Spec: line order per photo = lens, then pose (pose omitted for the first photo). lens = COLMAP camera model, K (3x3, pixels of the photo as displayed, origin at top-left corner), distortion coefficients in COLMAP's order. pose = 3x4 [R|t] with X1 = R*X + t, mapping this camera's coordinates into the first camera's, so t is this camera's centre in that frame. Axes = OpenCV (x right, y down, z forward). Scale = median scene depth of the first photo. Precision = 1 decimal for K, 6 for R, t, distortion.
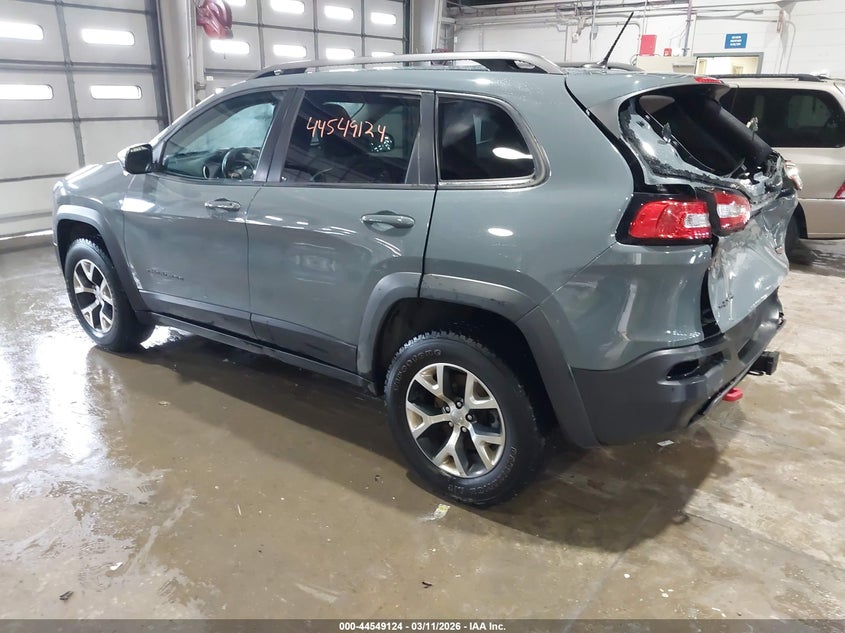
lens RADIAL K [[685.3, 0, 422.7], [0, 685.3, 314.4], [0, 0, 1]] dist [-0.005576, 0.007505]
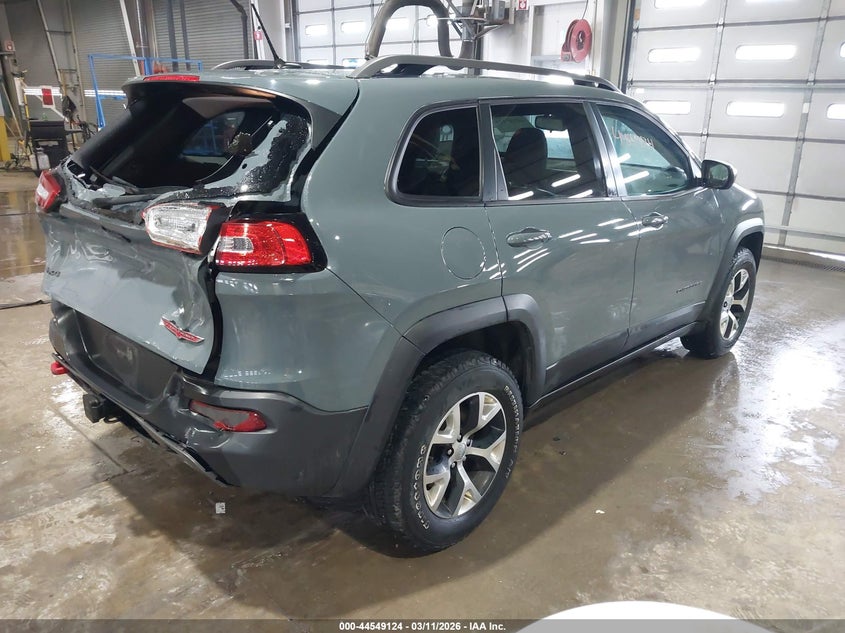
lens RADIAL K [[685.3, 0, 426.4], [0, 685.3, 314.2], [0, 0, 1]] dist [-0.005576, 0.007505]
pose [[-0.124891, 0.286600, -0.949875, 1.022560], [-0.324798, 0.892809, 0.312087, -0.360387], [0.937501, 0.347495, -0.018417, 1.133555]]
